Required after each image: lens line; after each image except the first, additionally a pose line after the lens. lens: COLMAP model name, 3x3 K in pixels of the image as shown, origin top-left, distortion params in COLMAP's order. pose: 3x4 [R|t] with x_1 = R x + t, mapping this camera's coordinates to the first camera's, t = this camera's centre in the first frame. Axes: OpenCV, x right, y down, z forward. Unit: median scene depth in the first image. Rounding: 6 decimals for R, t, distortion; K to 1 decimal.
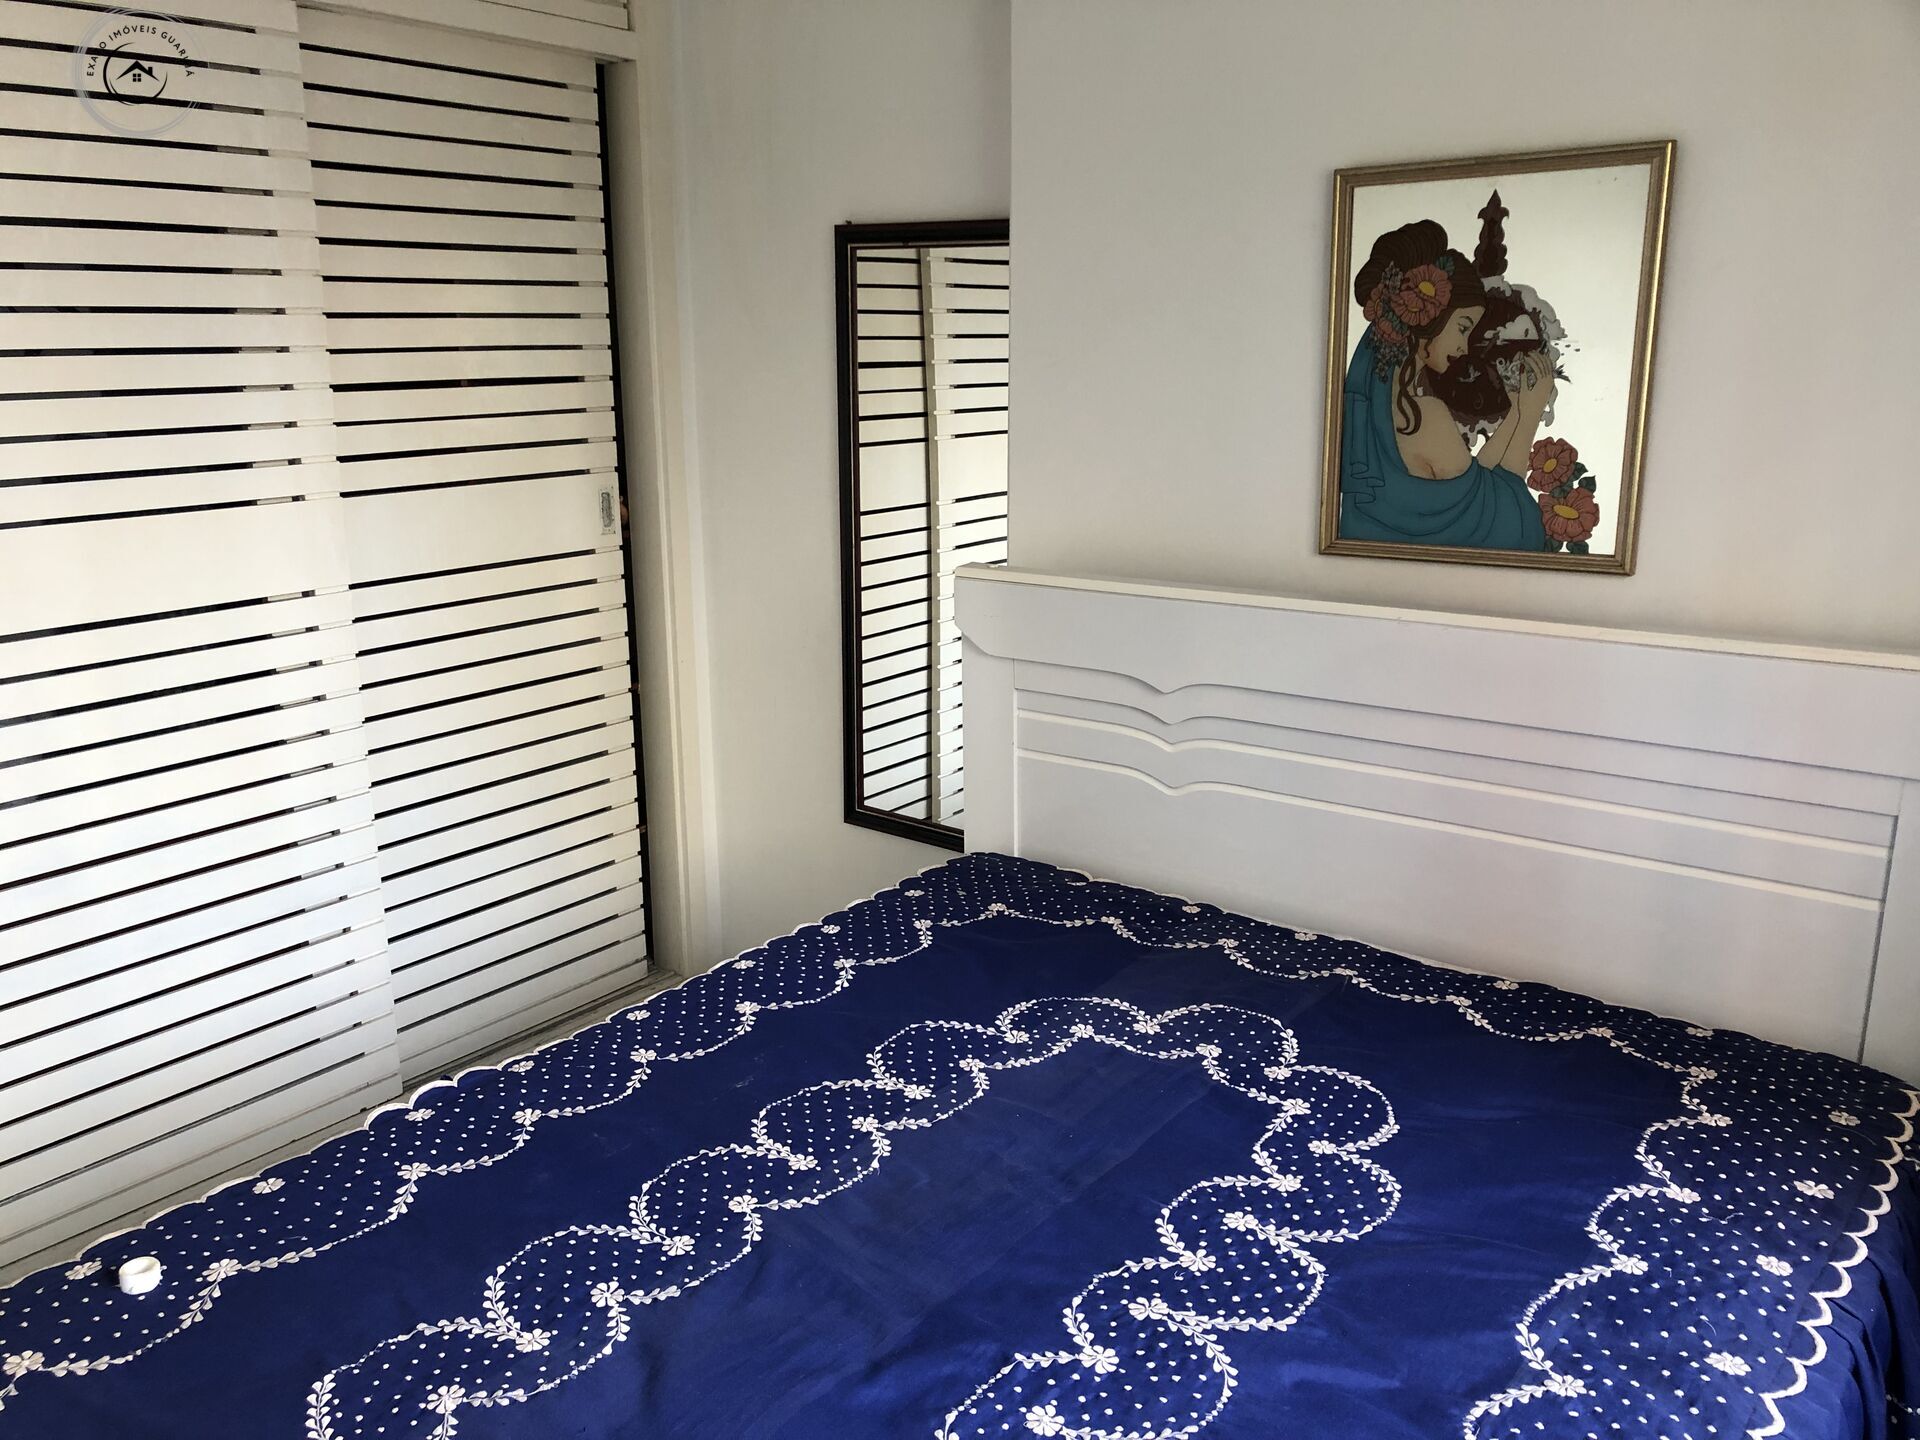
lens RADIAL K [[1576.0, 0, 953.3], [0, 1576.0, 732.5], [0, 0, 1]] dist [0.036770, -0.037213]
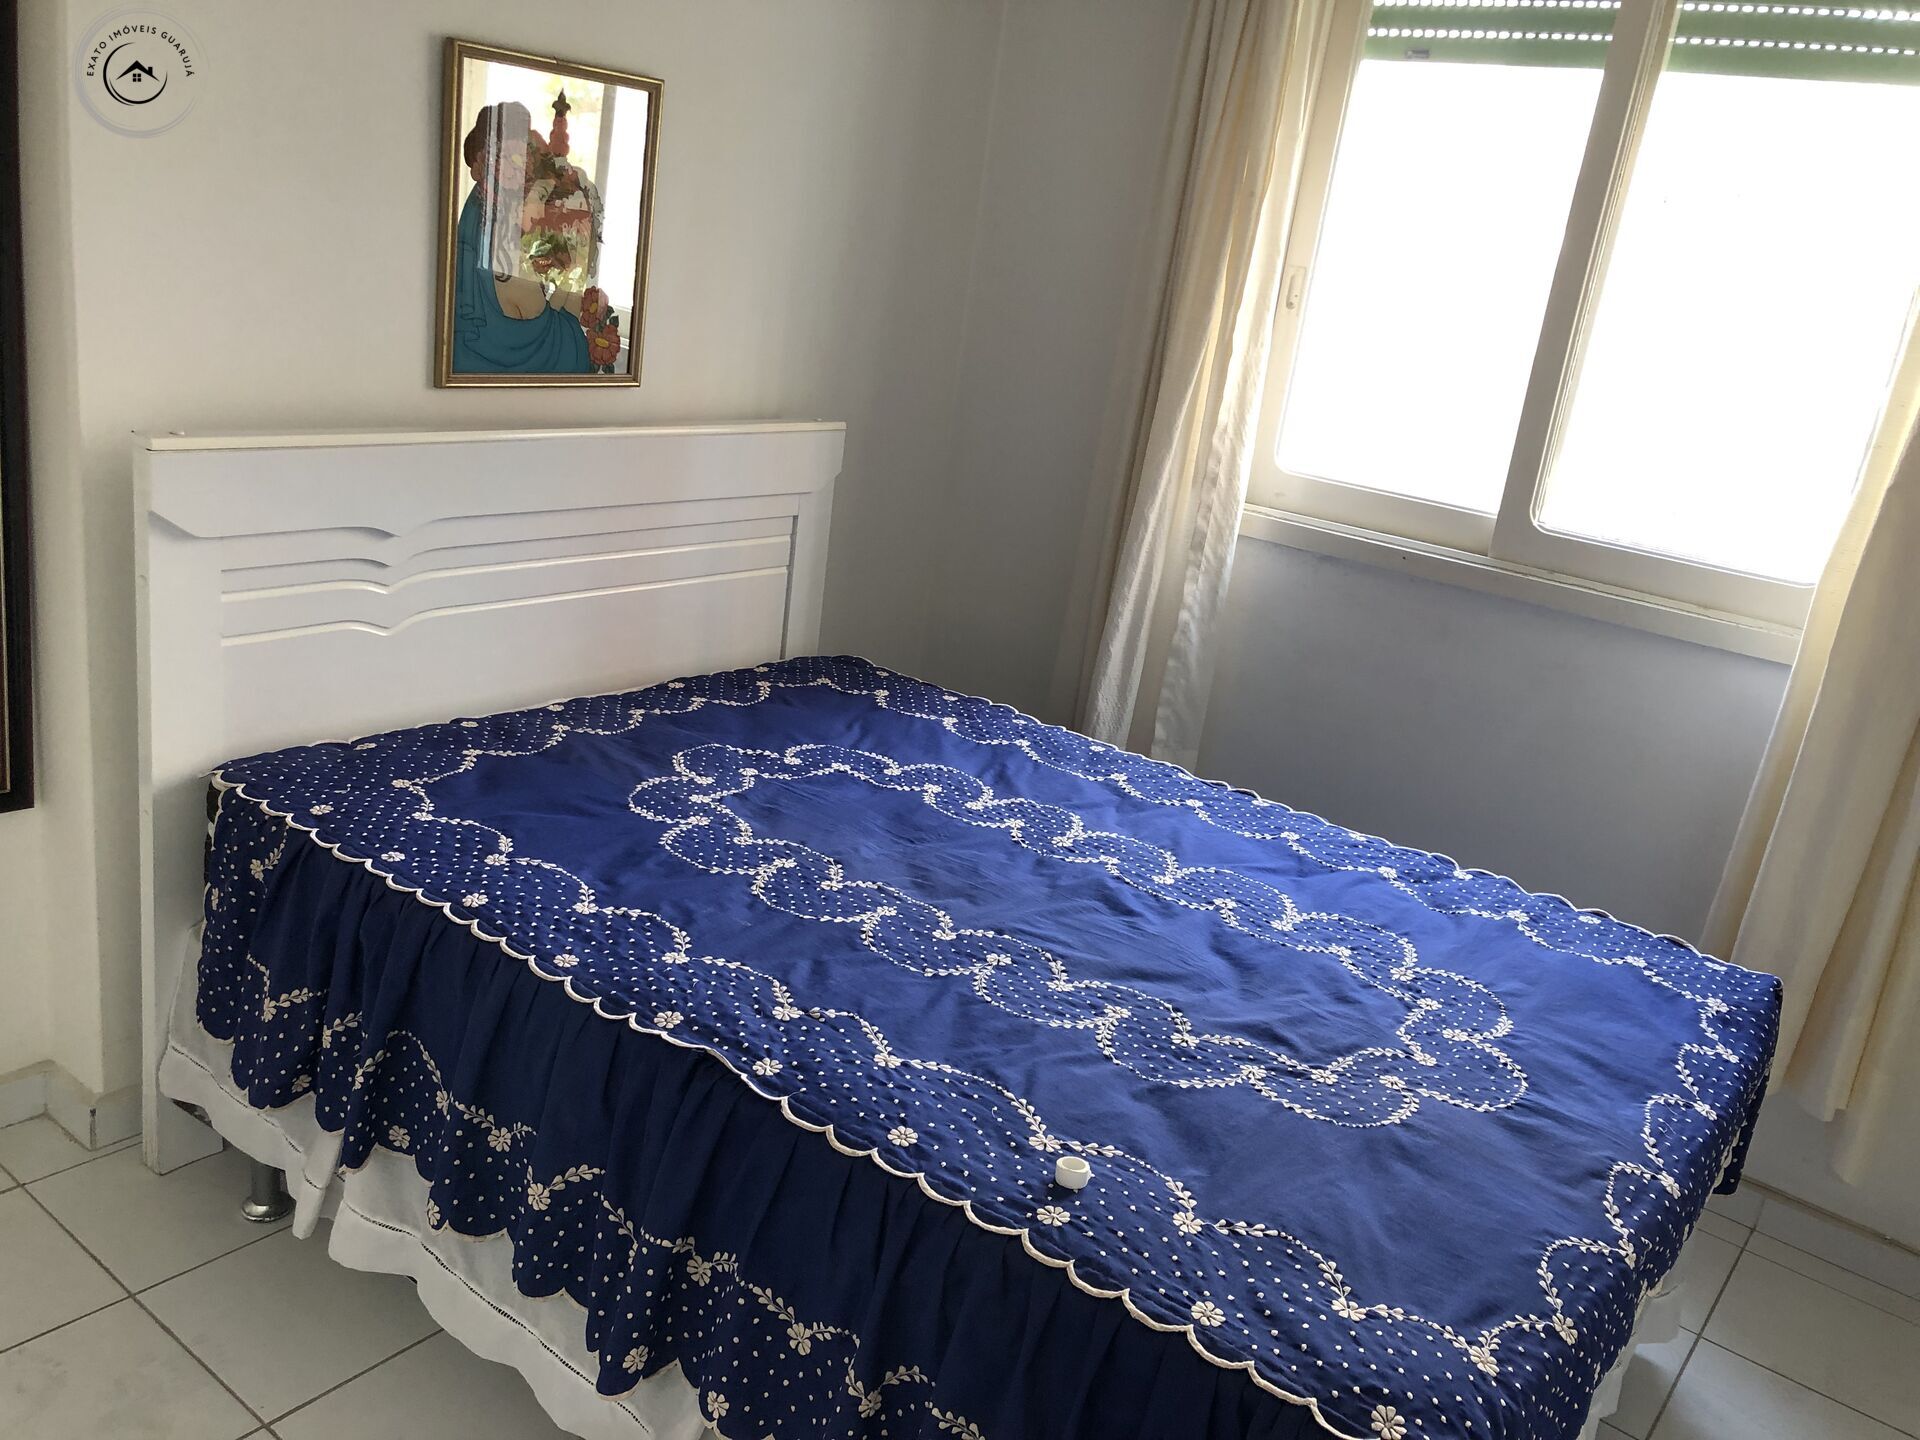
lens RADIAL K [[1576.0, 0, 955.4], [0, 1576.0, 709.6], [0, 0, 1]] dist [0.036770, -0.037213]
pose [[0.002587, -0.284468, 0.958682, -1.007271], [0.122094, 0.951603, 0.282038, -0.187308], [-0.992515, 0.116320, 0.037193, 0.695607]]
